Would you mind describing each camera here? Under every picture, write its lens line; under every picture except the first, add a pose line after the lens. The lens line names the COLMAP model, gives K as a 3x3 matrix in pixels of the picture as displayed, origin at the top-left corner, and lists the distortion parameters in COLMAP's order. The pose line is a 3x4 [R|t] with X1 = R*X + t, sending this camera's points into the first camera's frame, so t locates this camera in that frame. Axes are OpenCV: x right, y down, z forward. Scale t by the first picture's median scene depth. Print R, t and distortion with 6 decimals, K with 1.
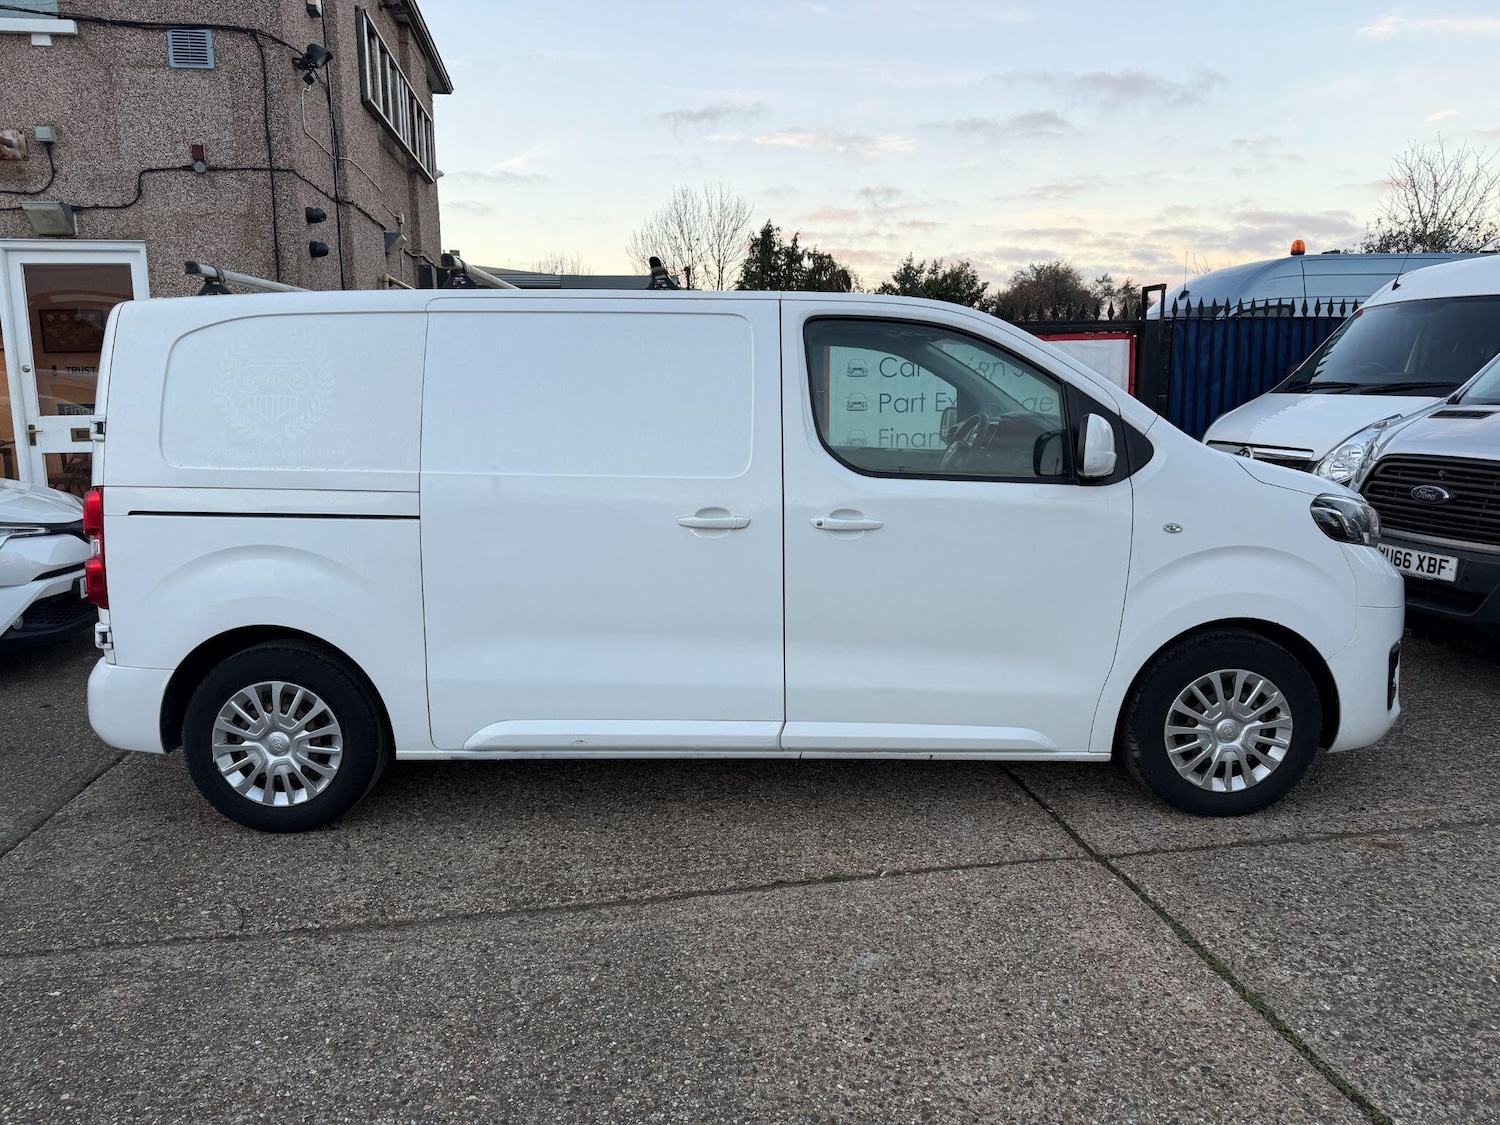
lens RADIAL K [[1053.8, 0, 780.0], [0, 1053.8, 578.4], [0, 0, 1]] dist [0.003837, -0.000891]
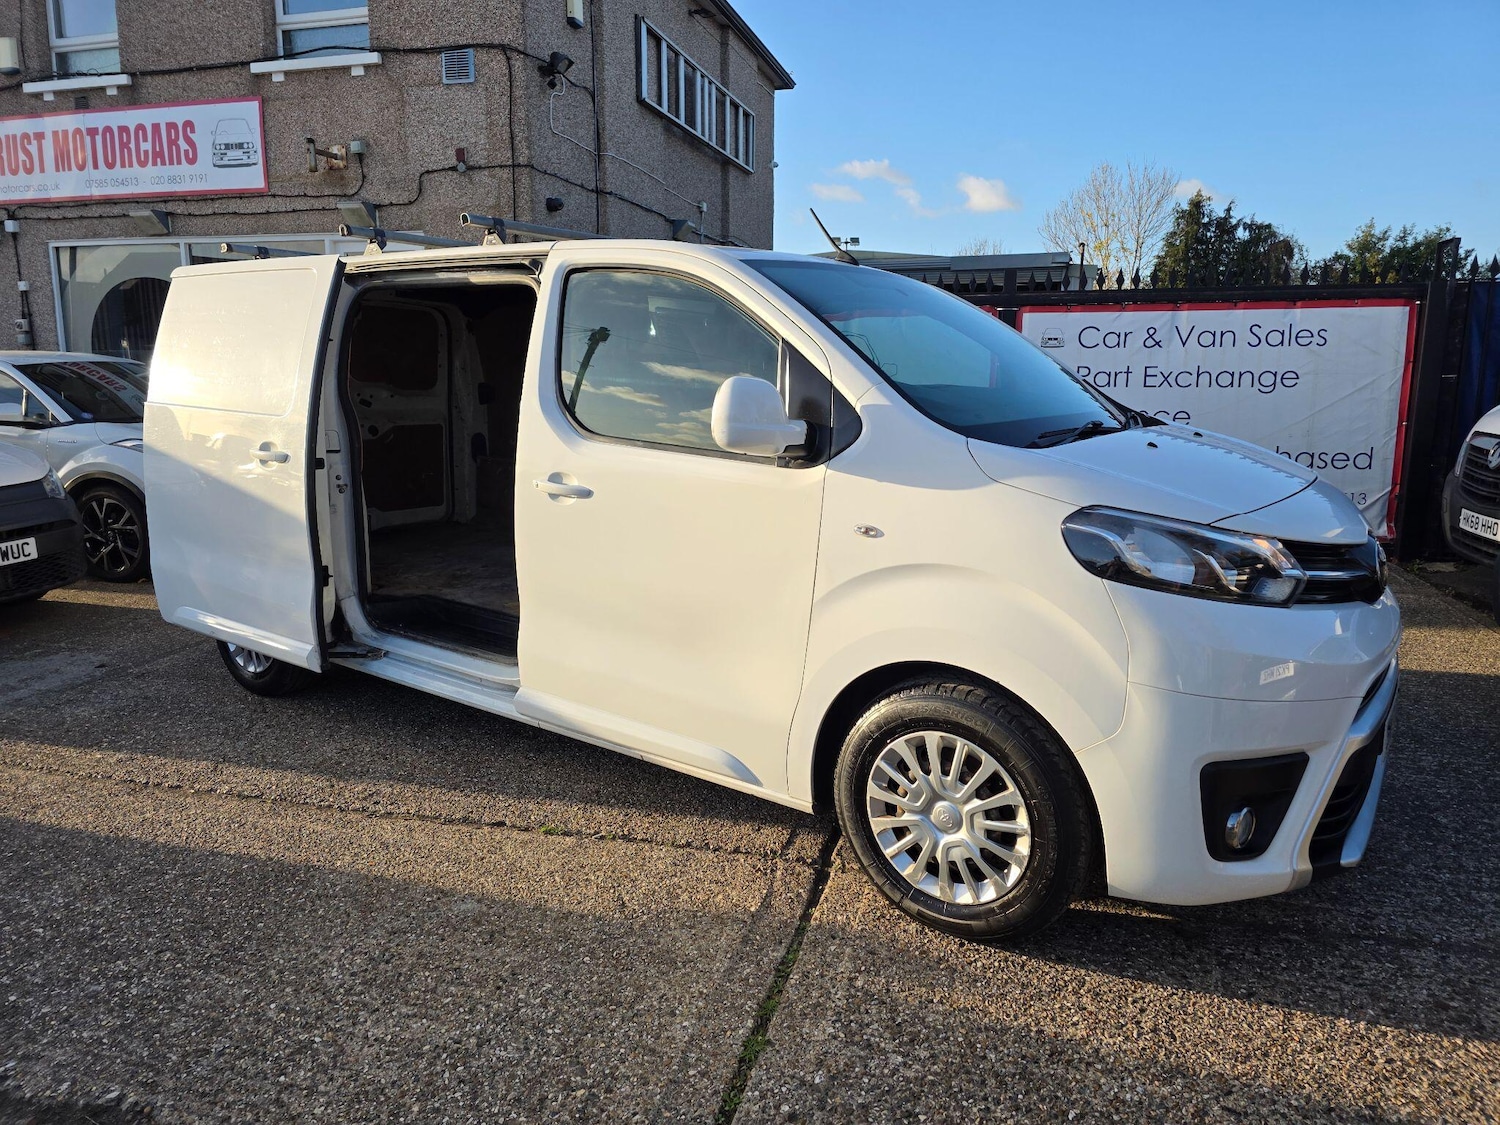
lens RADIAL K [[998.9, 0, 750.0], [0, 998.9, 562.5], [0, 0, 1]] dist [0.079619, -0.087648]
pose [[0.916602, 0.091293, -0.389238, 0.237134], [-0.085701, 0.995815, 0.031746, -0.008135], [0.390507, 0.004260, 0.920590, 0.073489]]
